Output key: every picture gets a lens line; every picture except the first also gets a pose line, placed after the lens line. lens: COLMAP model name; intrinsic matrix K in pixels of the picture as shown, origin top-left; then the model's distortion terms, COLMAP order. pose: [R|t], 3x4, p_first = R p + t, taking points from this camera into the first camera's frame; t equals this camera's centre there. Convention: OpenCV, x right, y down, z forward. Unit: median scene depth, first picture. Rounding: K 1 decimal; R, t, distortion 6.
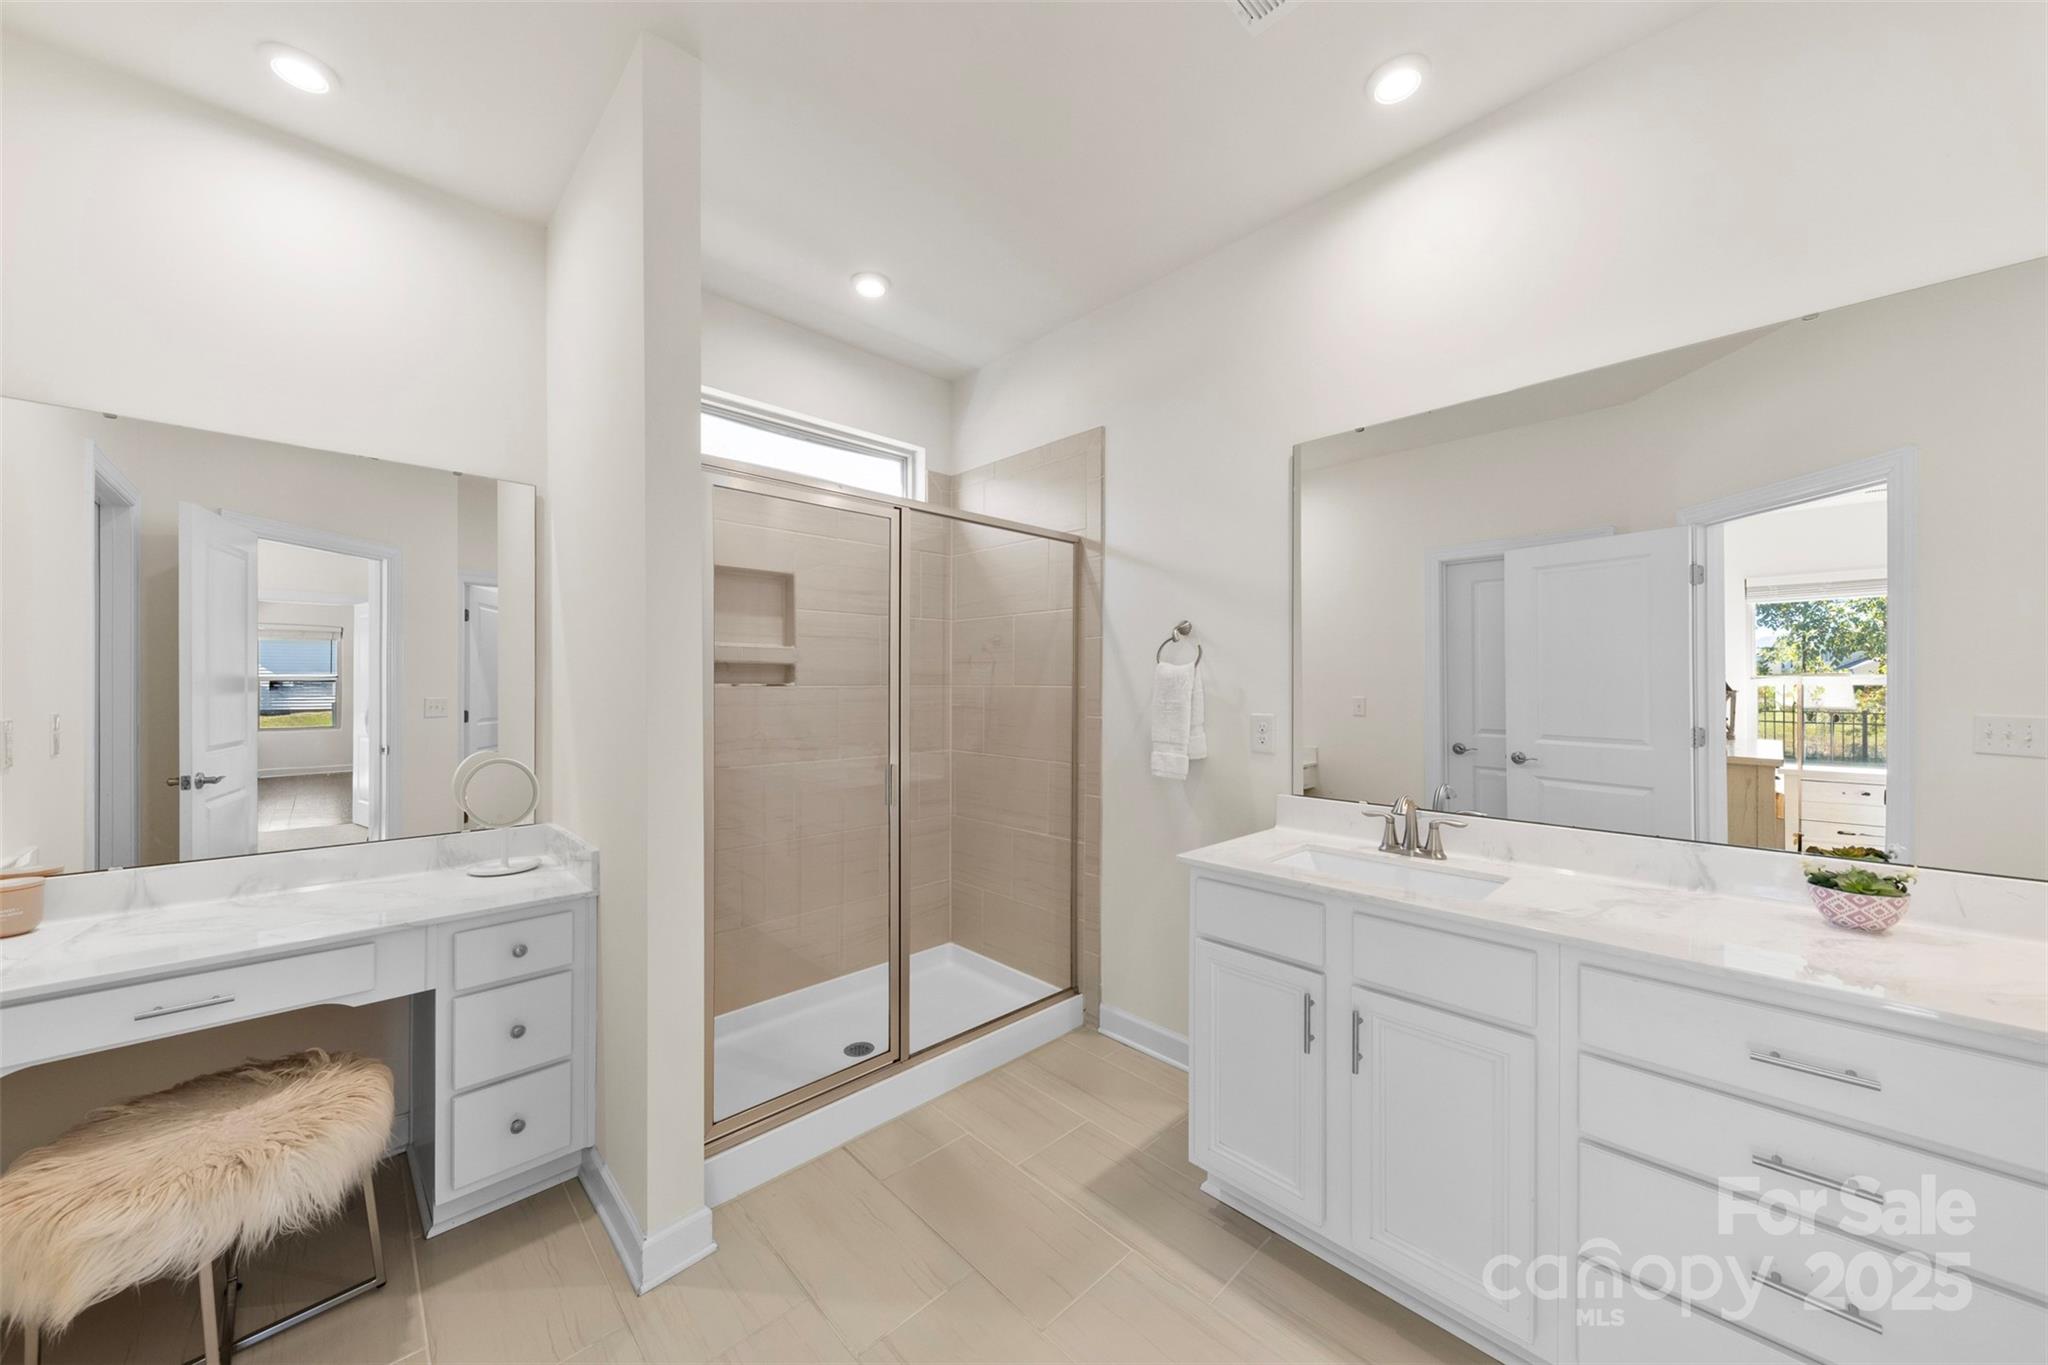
lens RADIAL K [[714.3, 0, 1024.0], [0, 714.3, 682.5], [0, 0, 1]] dist [0.000004, -0.000021]
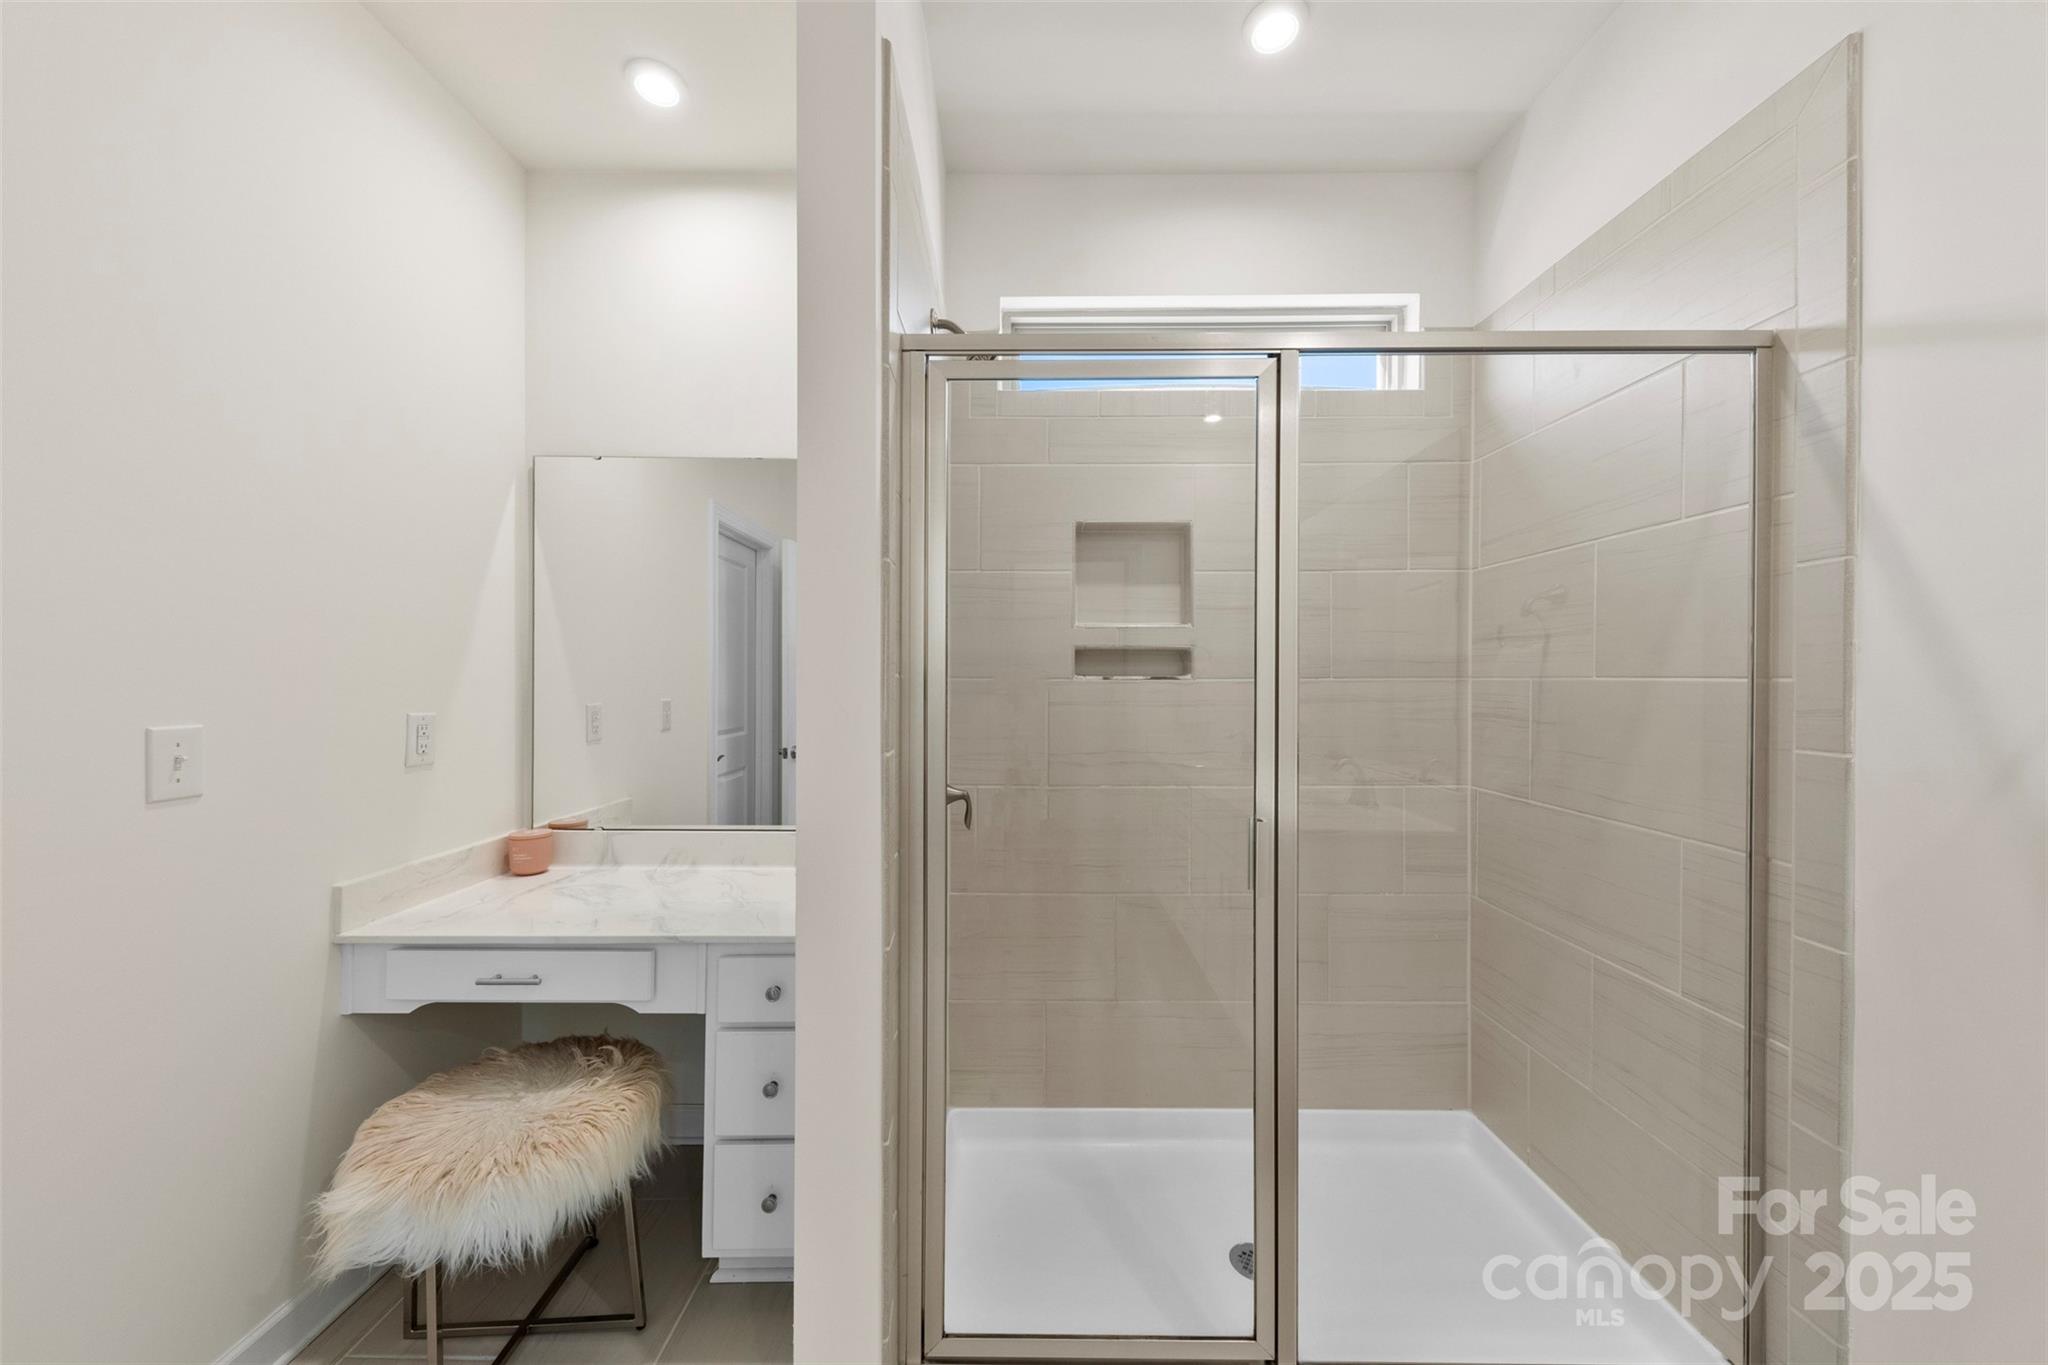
lens RADIAL K [[710.6, 0, 1021.6], [0, 710.6, 678.8], [0, 0, 1]] dist [0.000916, -0.000073]
pose [[0.713905, -0.000494, -0.700243, 0.054601], [0.003109, 0.999992, 0.002464, 0.001958], [0.700236, -0.003936, 0.713901, 0.378267]]
